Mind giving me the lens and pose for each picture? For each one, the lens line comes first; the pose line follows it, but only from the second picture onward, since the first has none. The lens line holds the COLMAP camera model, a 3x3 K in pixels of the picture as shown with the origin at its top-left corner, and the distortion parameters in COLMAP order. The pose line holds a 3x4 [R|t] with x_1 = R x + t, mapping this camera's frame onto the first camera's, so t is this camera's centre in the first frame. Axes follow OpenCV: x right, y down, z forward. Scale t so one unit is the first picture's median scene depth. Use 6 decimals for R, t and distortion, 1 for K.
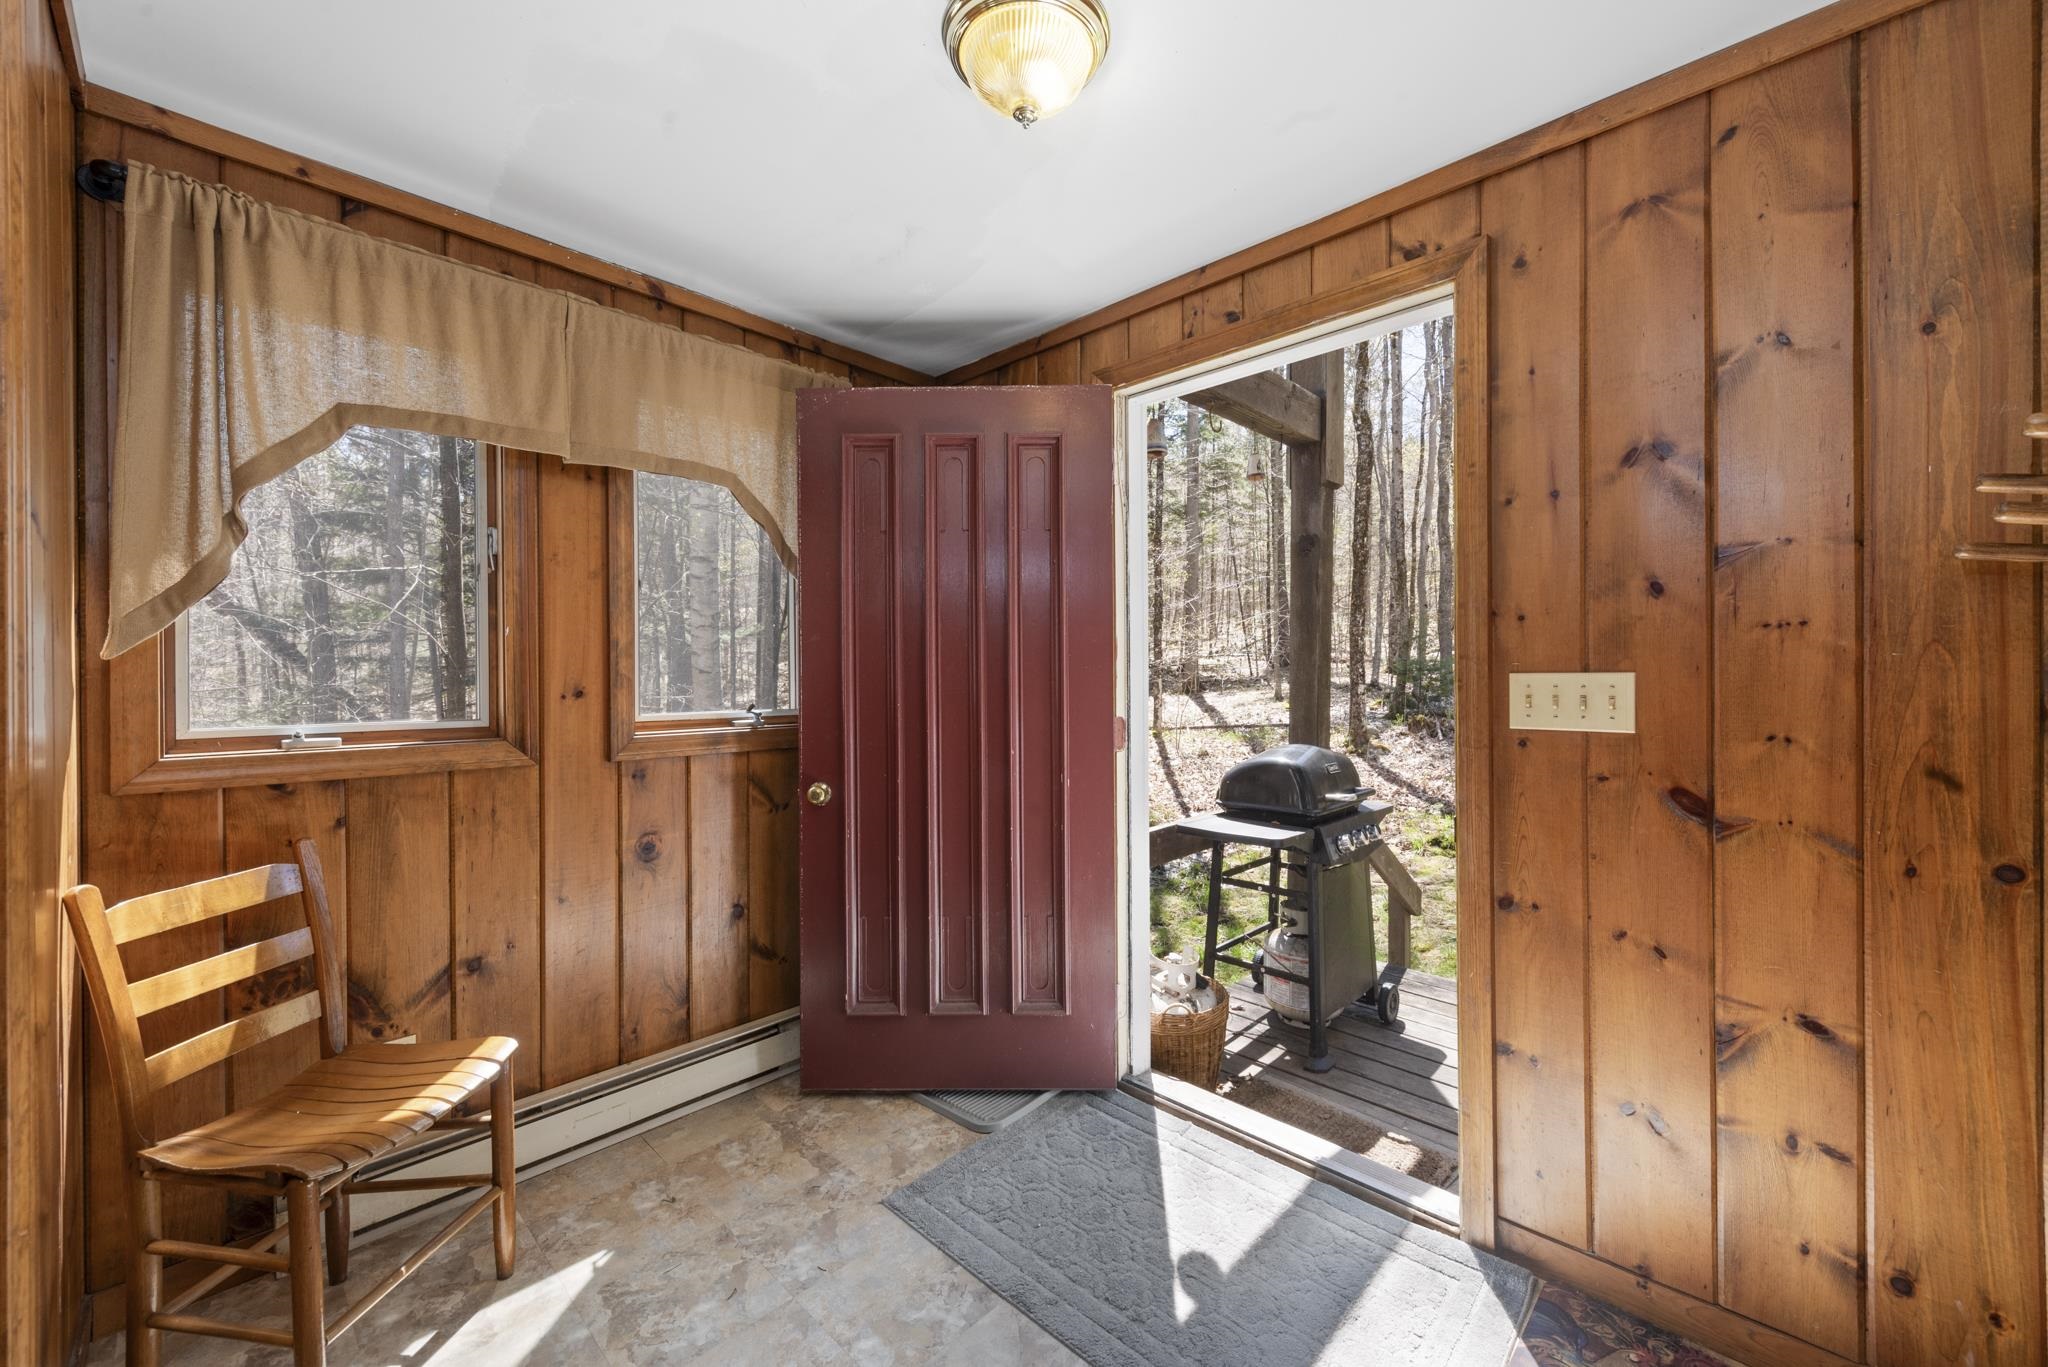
lens RADIAL K [[808.0, 0, 1024.2], [0, 808.0, 671.1], [0, 0, 1]] dist [0.001826, 0.000247]
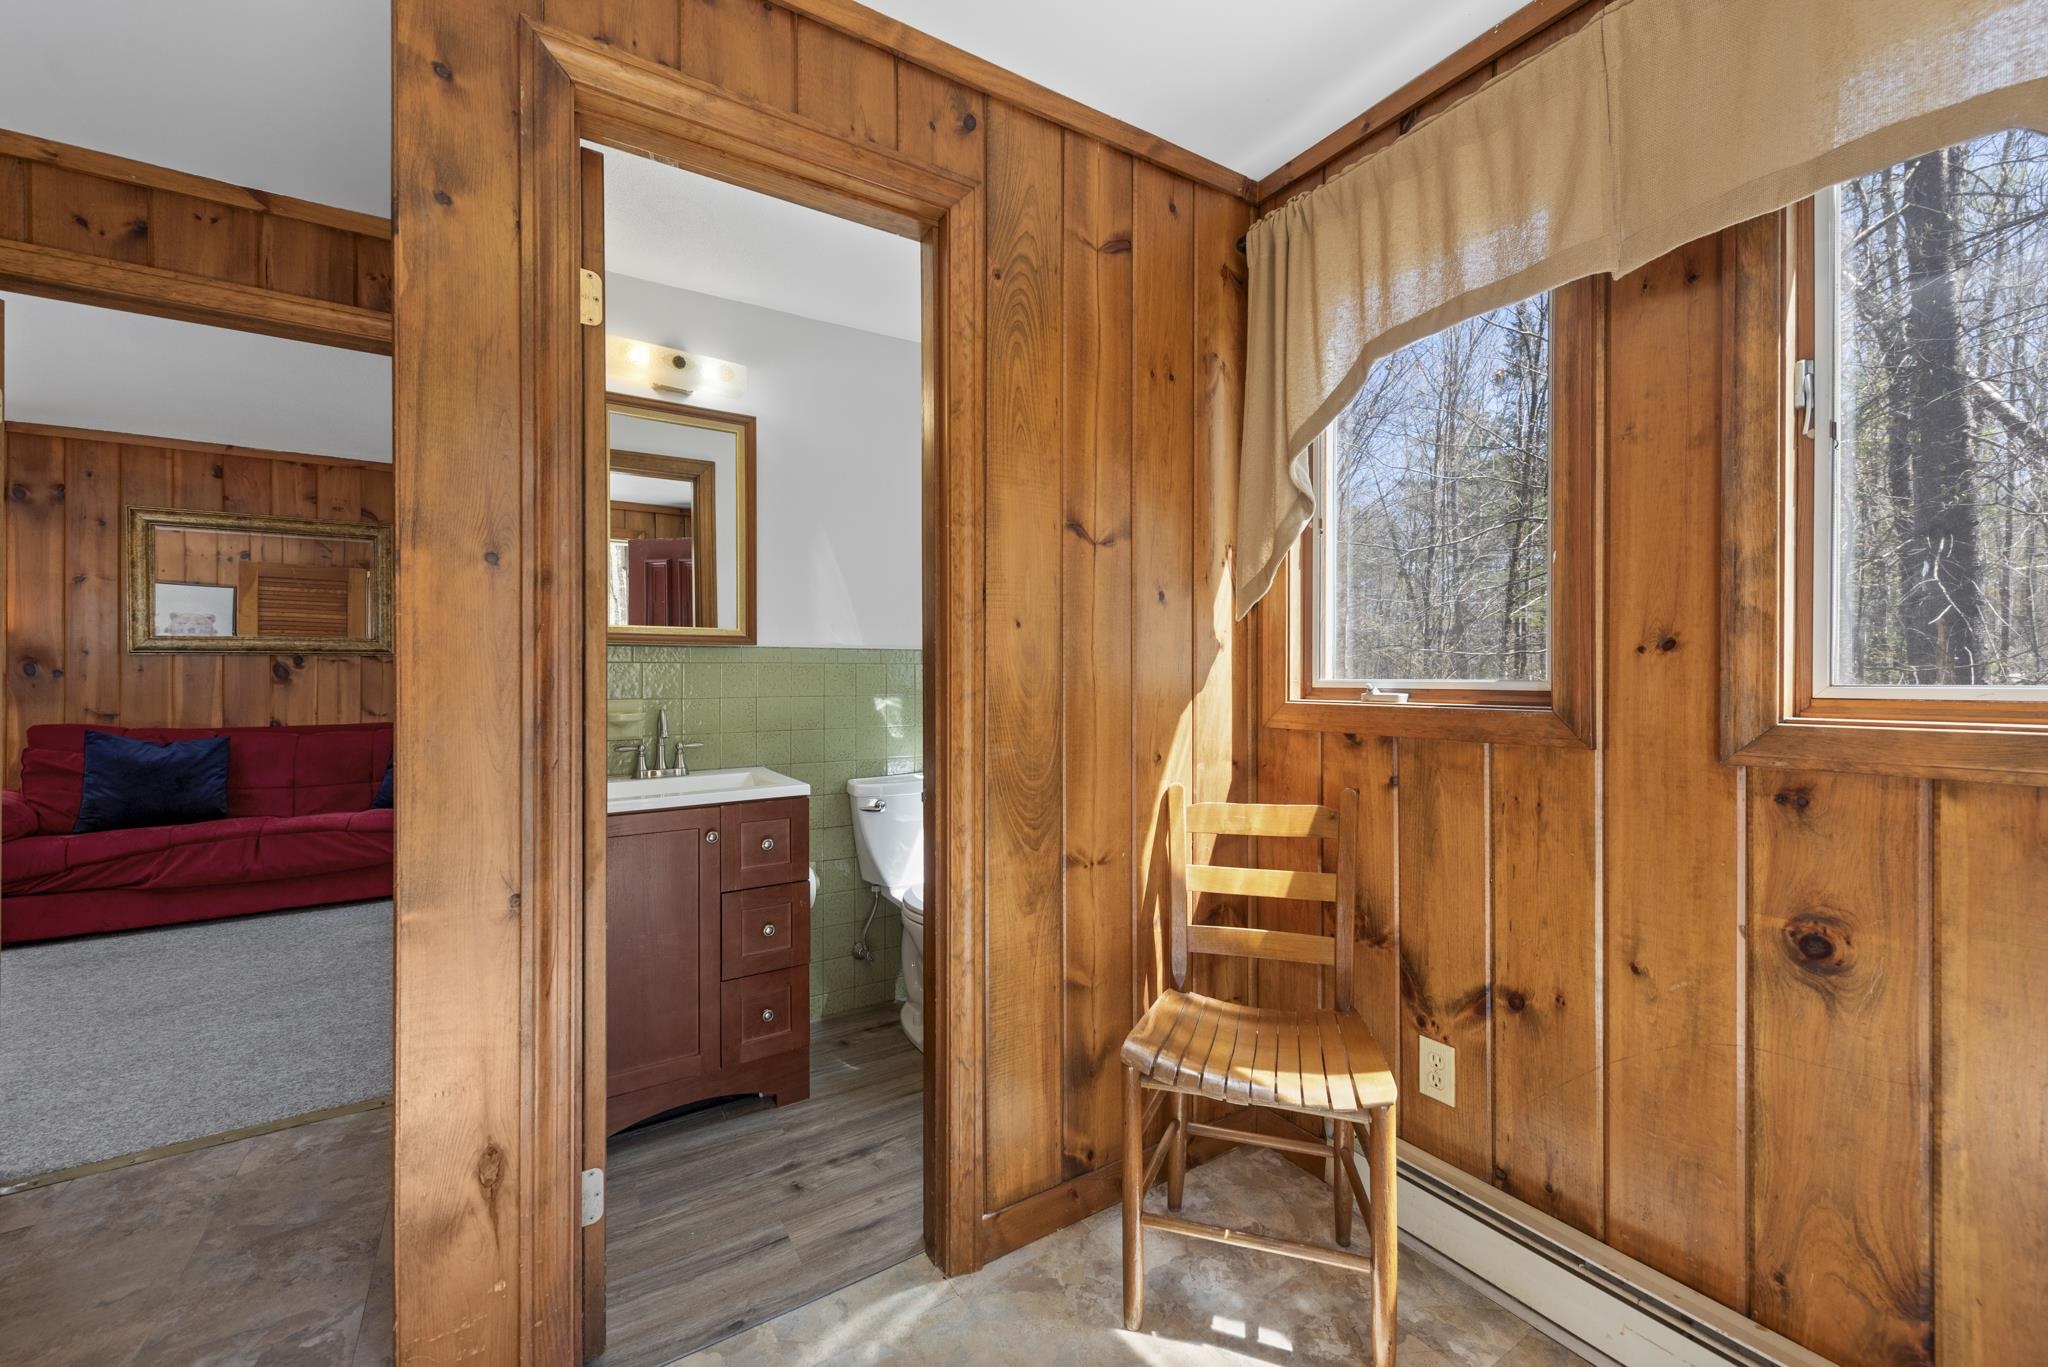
lens RADIAL K [[808.0, 0, 1024.2], [0, 808.0, 671.1], [0, 0, 1]] dist [0.001826, 0.000247]
pose [[-0.231972, 0.005063, -0.972709, 0.164532], [0.009130, 0.999954, 0.003027, 0.044923], [0.972680, -0.008179, -0.232008, 0.718401]]
